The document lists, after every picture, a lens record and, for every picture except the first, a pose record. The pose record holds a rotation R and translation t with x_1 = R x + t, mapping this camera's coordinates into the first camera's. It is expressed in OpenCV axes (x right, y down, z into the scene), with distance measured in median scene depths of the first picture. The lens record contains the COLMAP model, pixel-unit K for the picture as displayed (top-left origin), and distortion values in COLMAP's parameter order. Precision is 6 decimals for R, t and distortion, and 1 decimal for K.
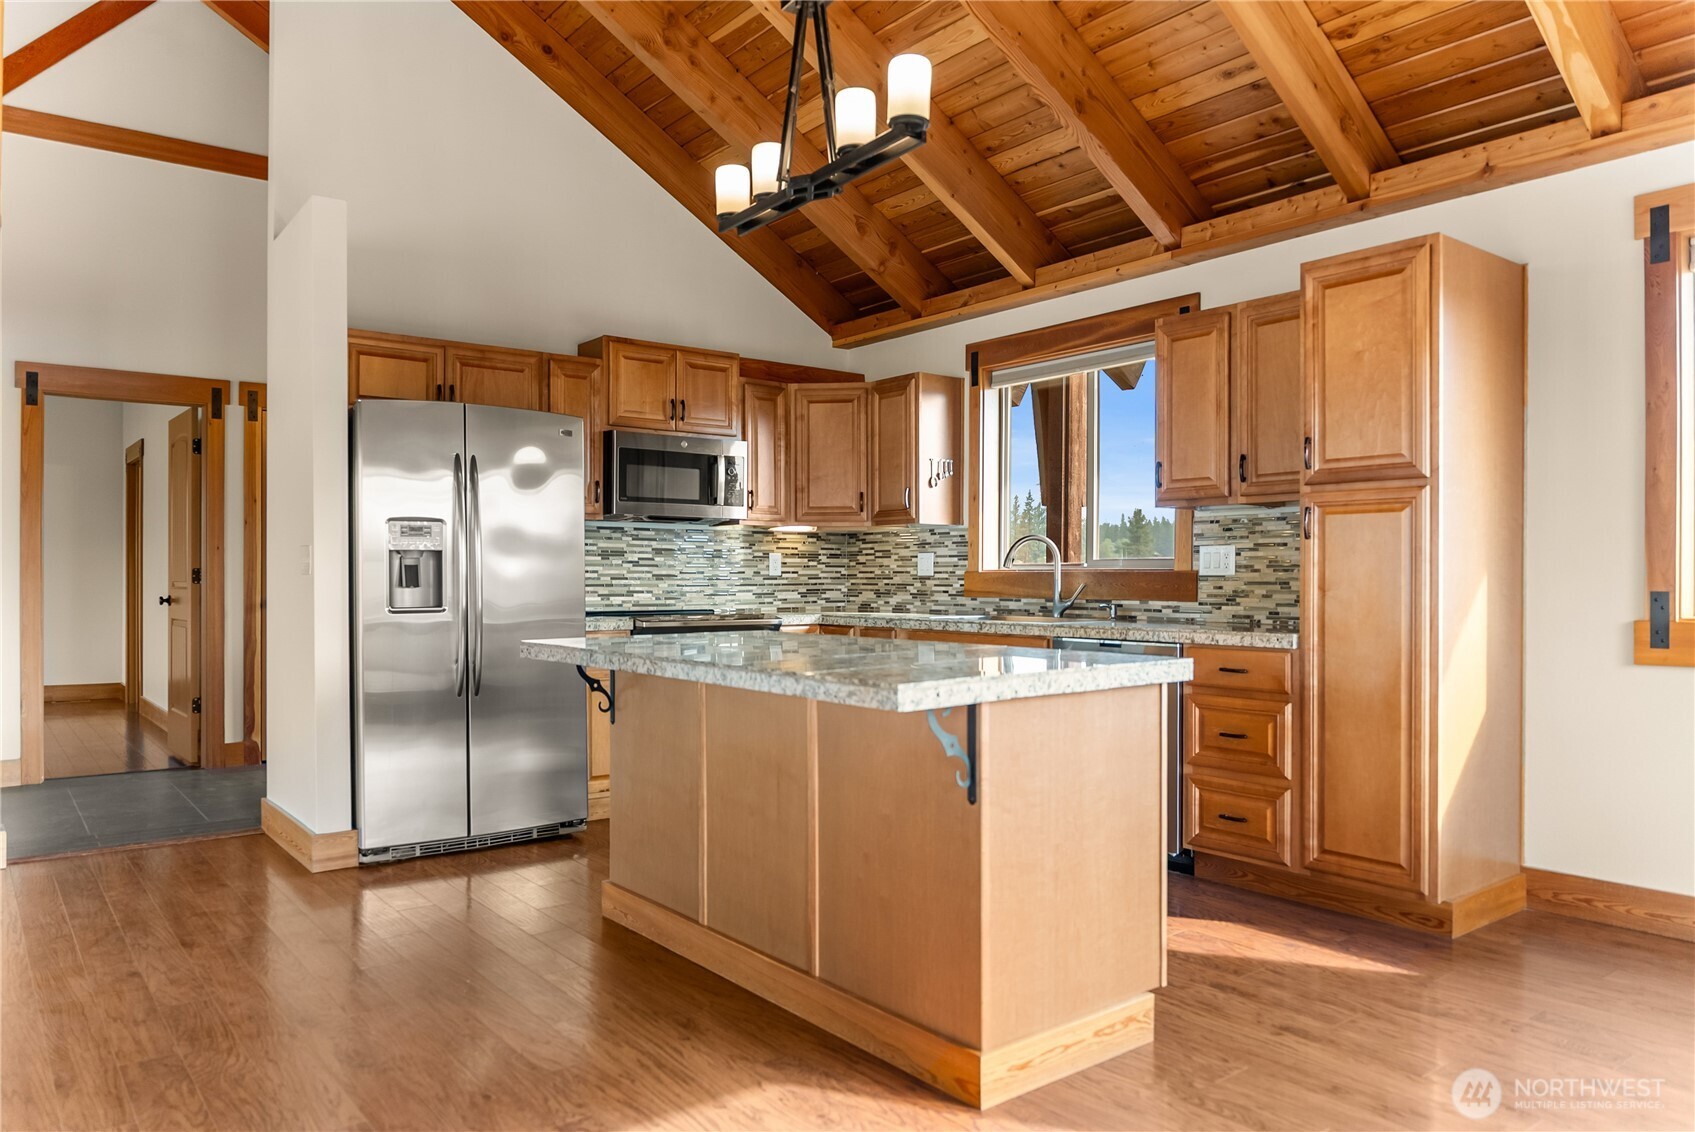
lens RADIAL K [[1161.5, 0, 852.8], [0, 1161.5, 579.1], [0, 0, 1]] dist [-0.009138, -0.007518]
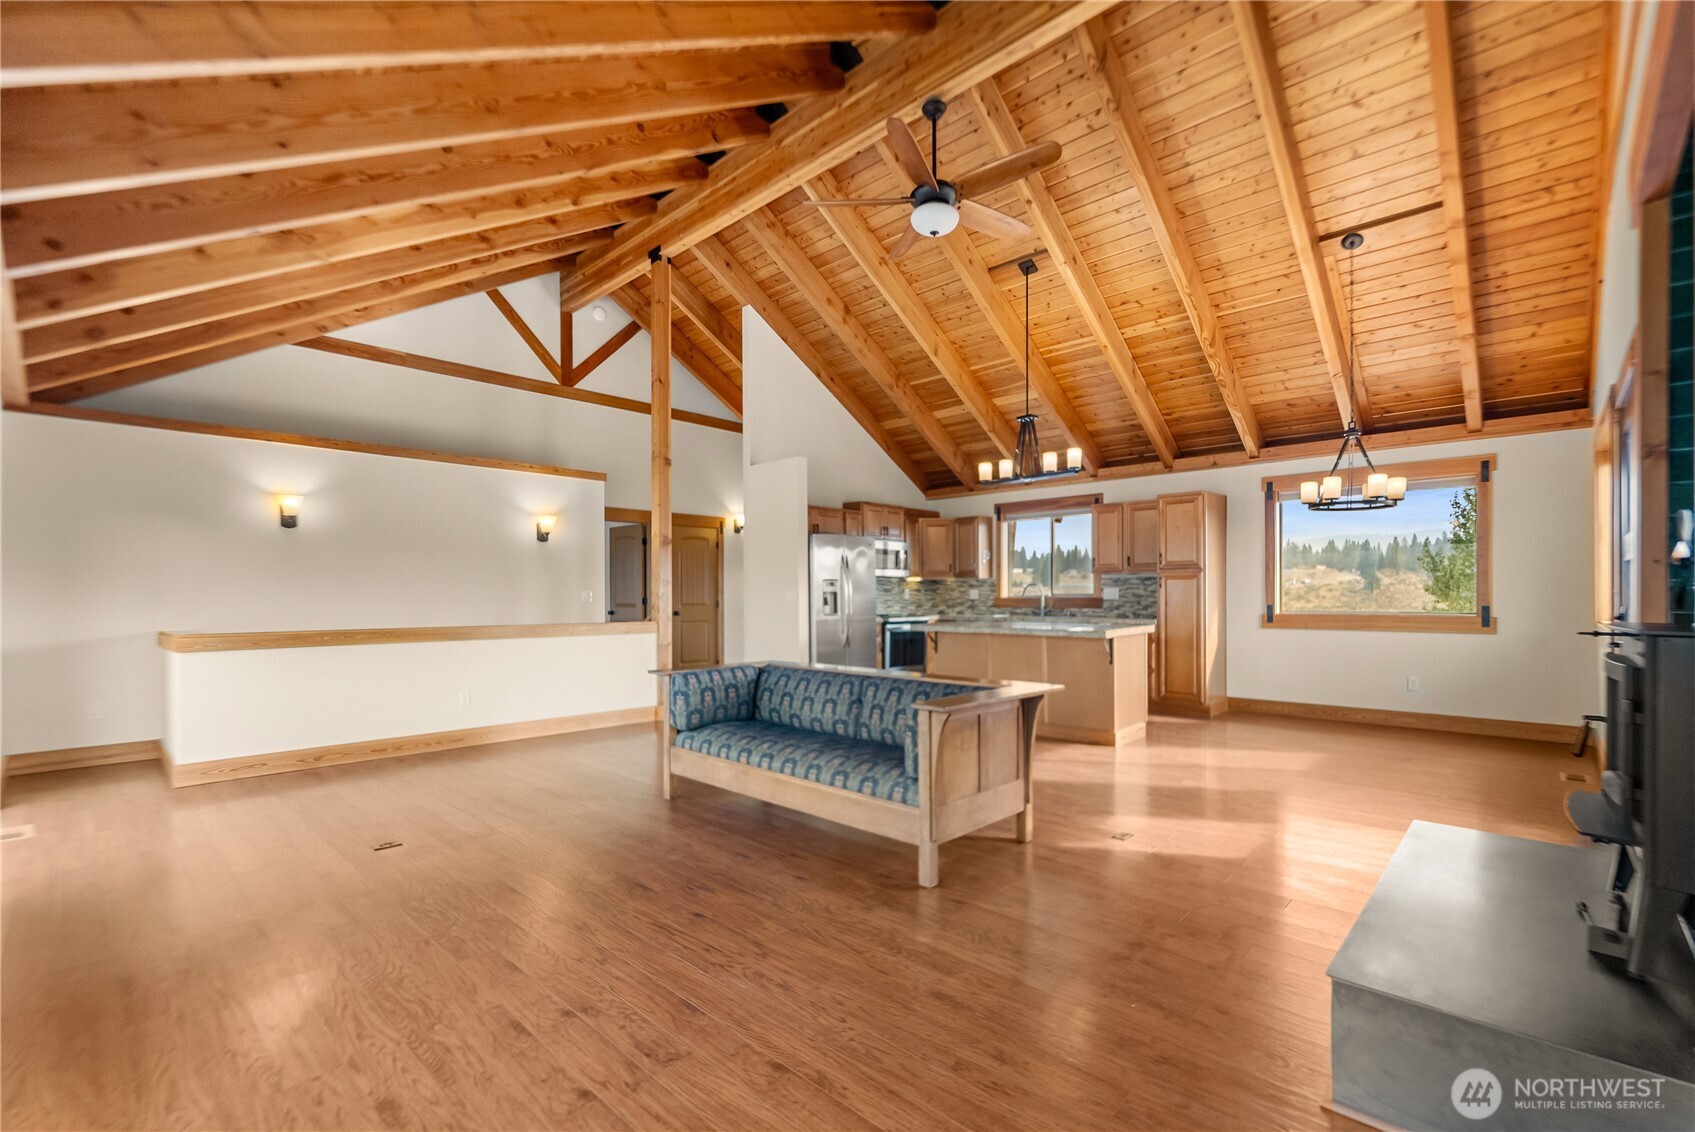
lens RADIAL K [[763.4, 0, 844.7], [0, 763.4, 594.3], [0, 0, 1]] dist [0.002223, 0.000366]
pose [[0.988975, -0.004147, 0.148026, -0.547064], [0.004575, 0.999986, -0.002552, -0.012597], [-0.148014, 0.003201, 0.988980, -0.642905]]
